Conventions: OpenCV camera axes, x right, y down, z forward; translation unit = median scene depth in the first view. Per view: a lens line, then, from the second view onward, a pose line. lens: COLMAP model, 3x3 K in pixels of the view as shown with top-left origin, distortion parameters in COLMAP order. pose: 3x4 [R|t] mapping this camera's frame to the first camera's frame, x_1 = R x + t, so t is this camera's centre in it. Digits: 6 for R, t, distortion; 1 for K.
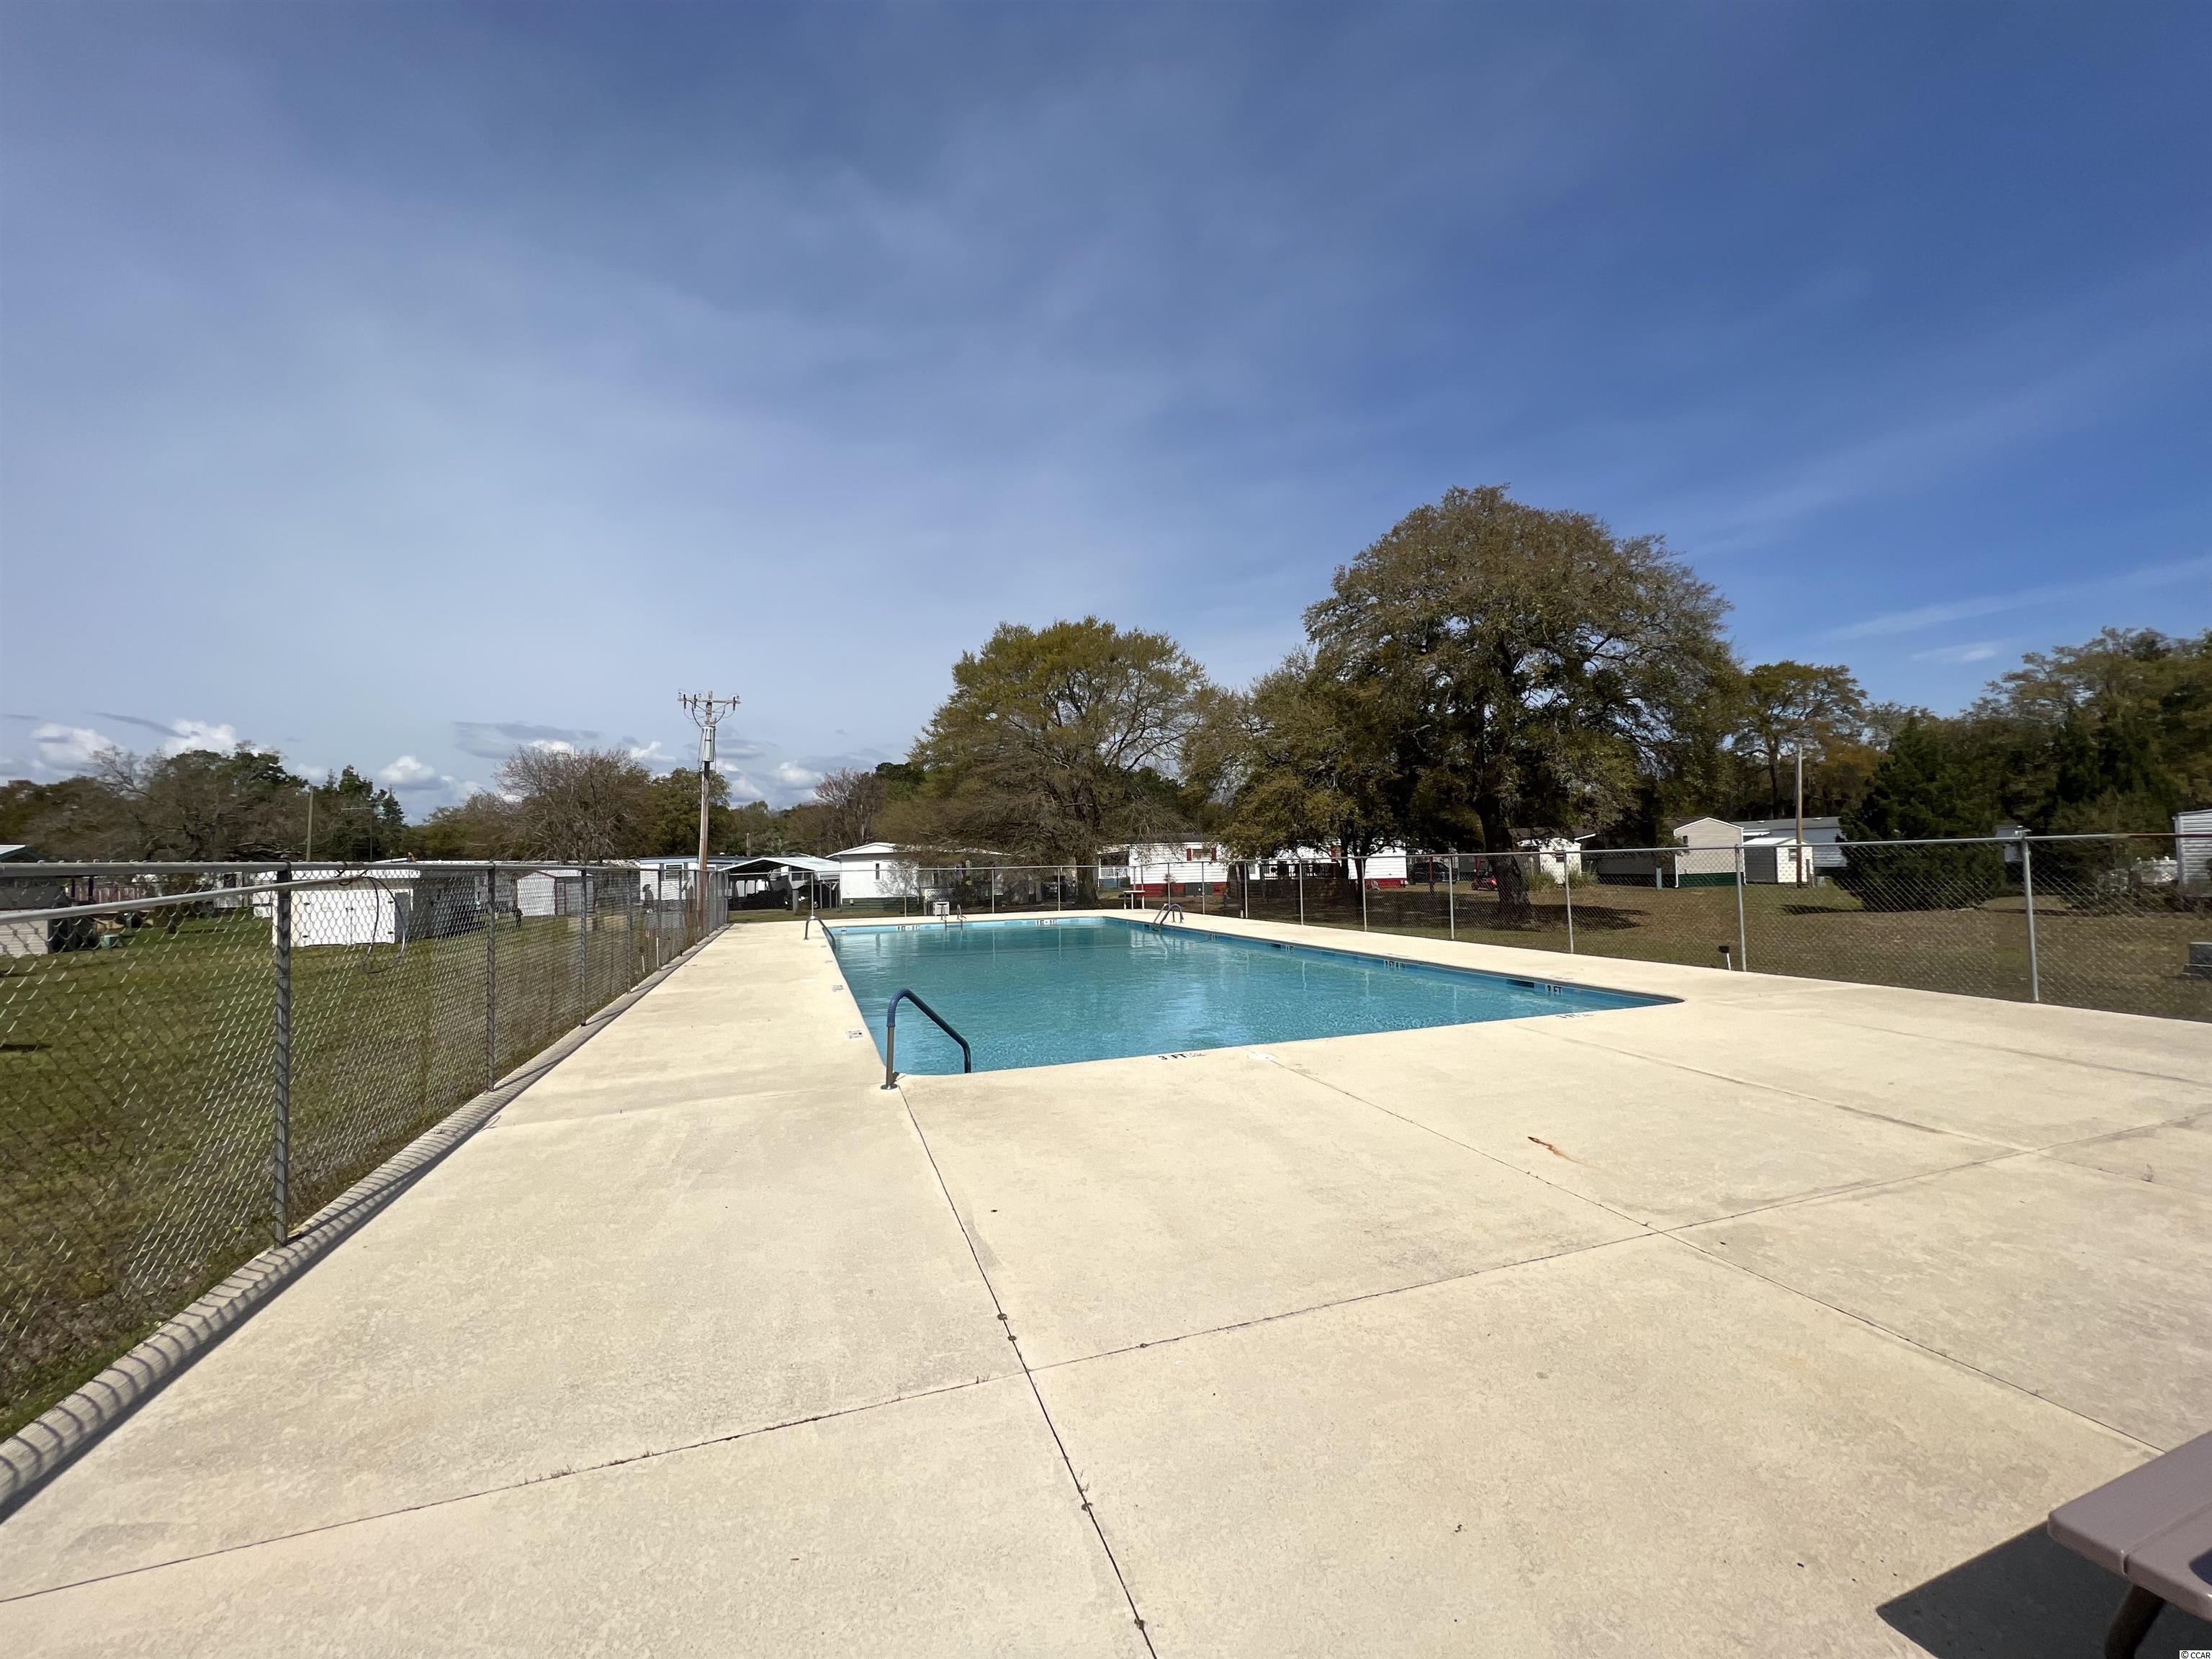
lens RADIAL K [[887.6, 0, 1112.5], [0, 887.6, 841.7], [0, 0, 1]] dist [-0.003116, 0.001154]
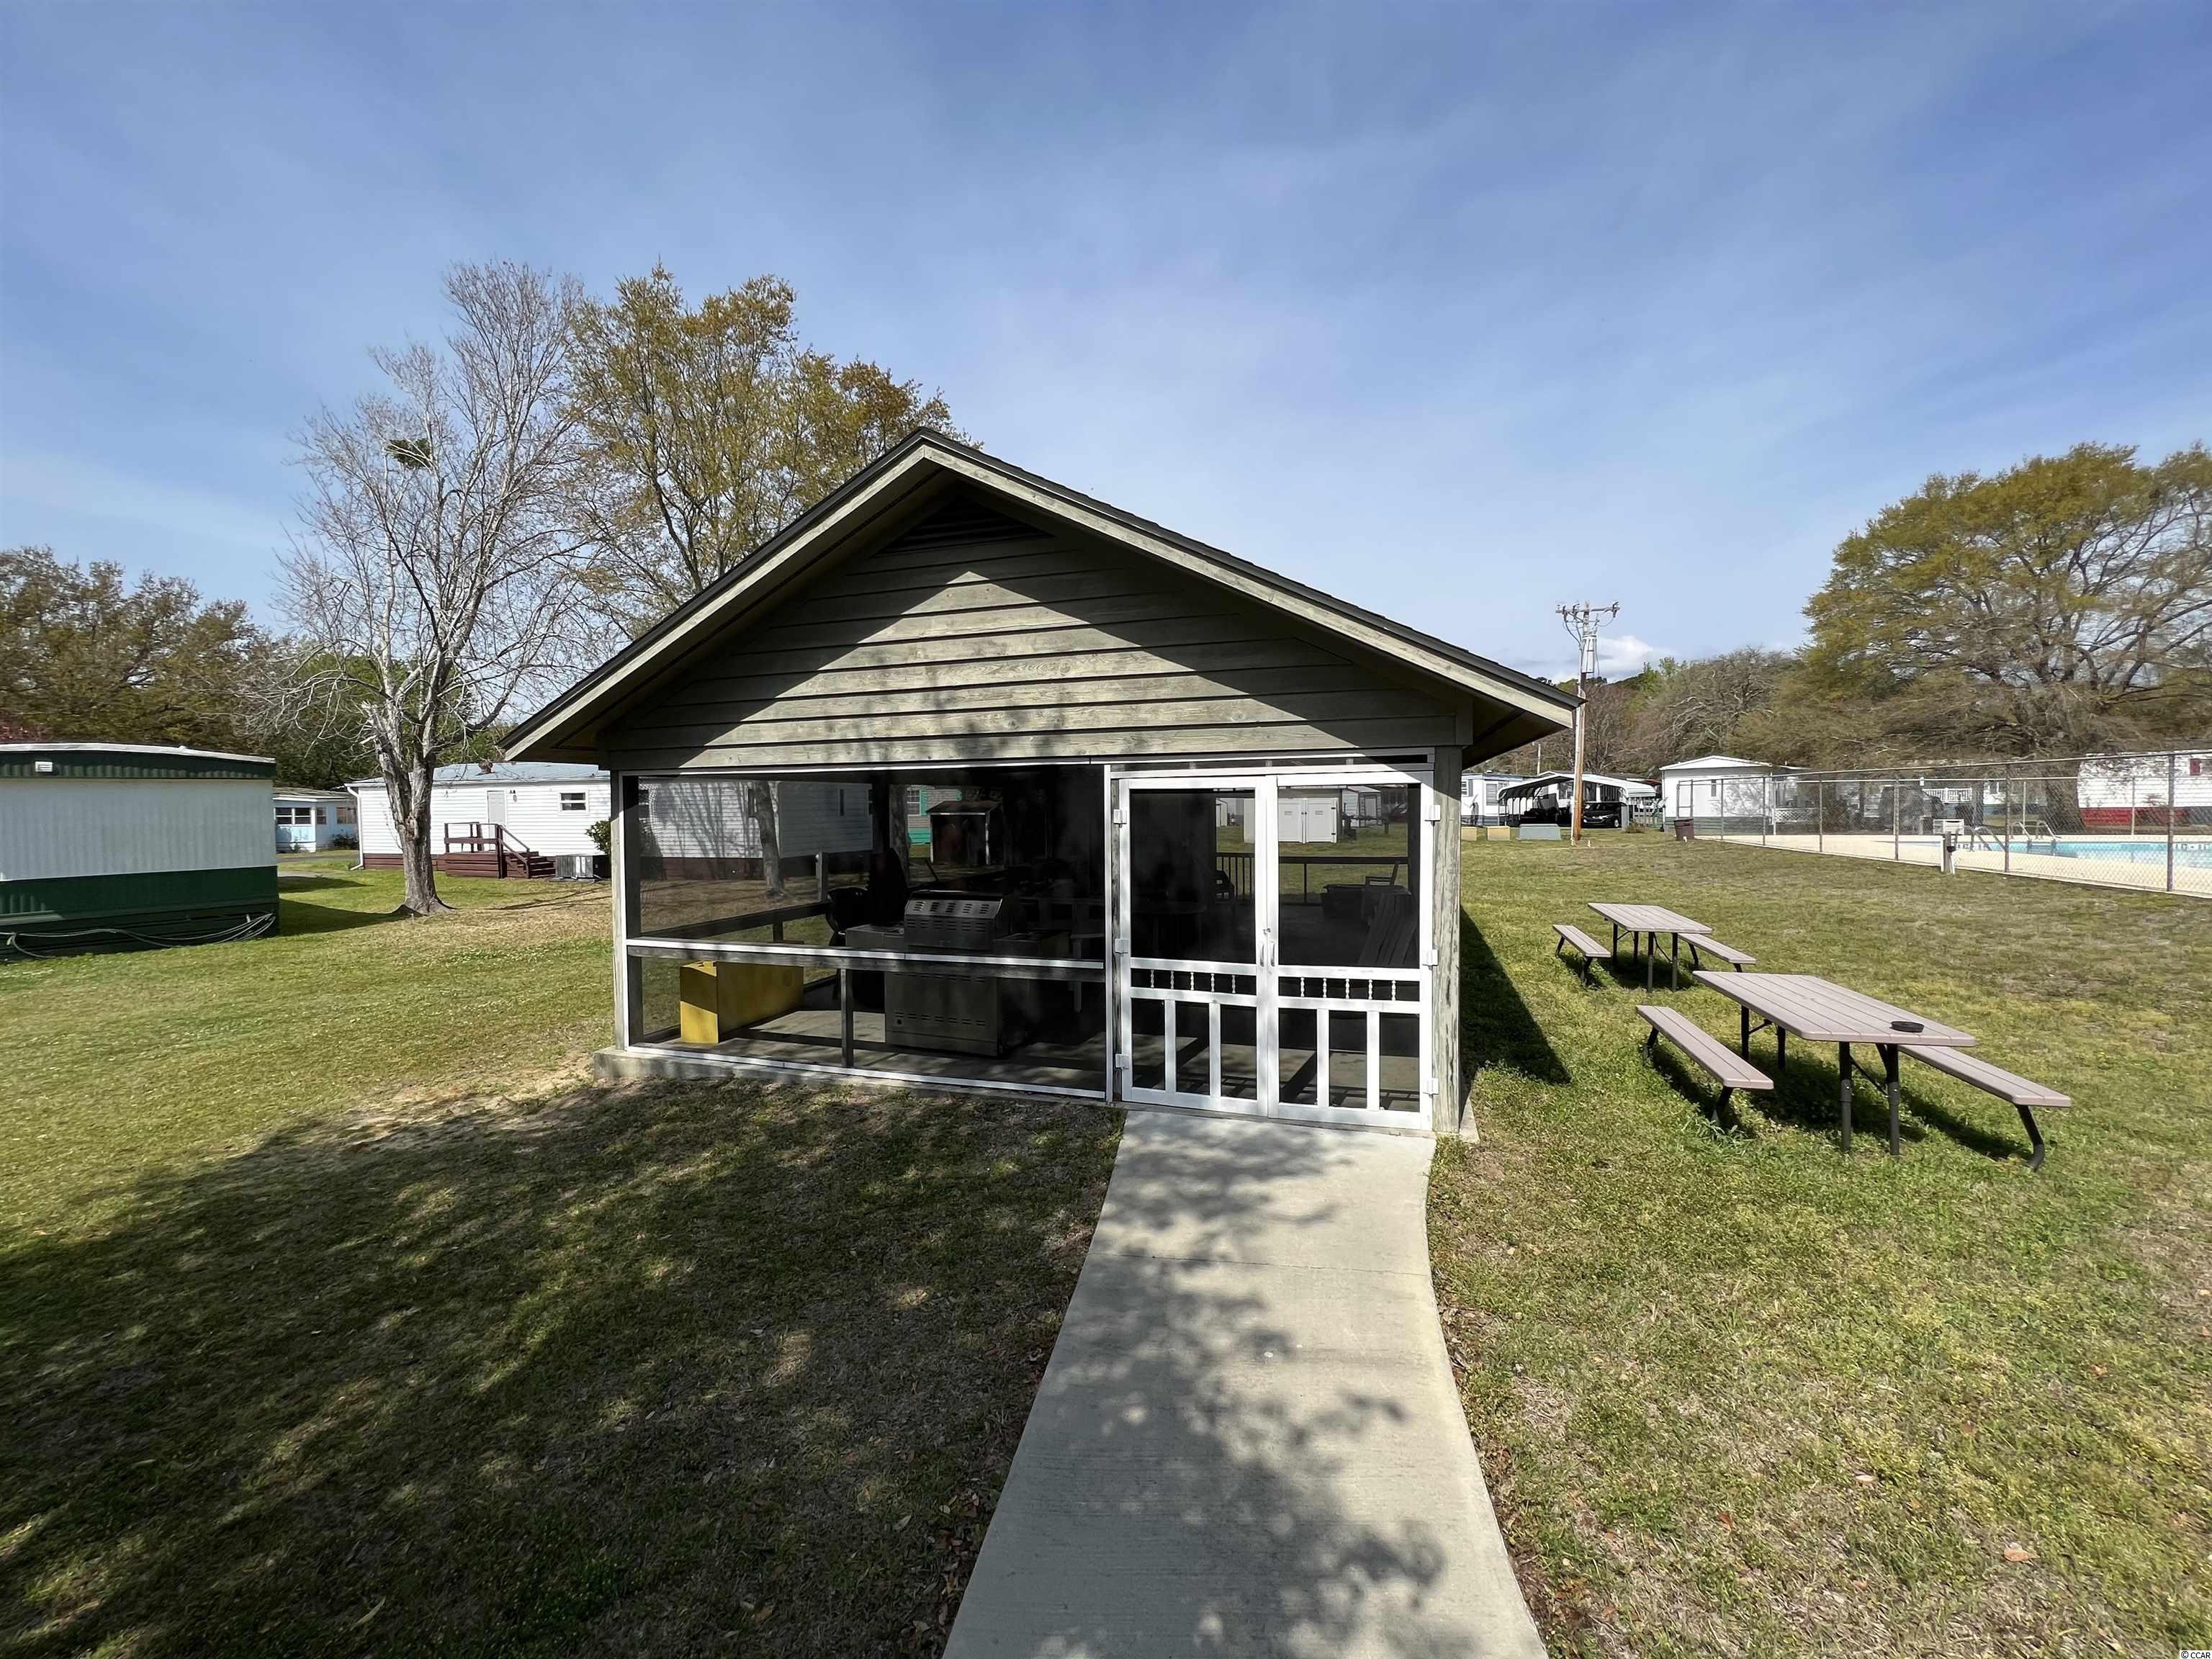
lens RADIAL K [[887.6, 0, 1098.1], [0, 887.6, 826.1], [0, 0, 1]] dist [-0.003116, 0.001154]
pose [[0.812635, 0.027275, -0.582134, -0.254950], [0.010764, 0.998031, 0.061786, 0.010297], [0.582673, -0.056476, 0.810742, -0.102366]]
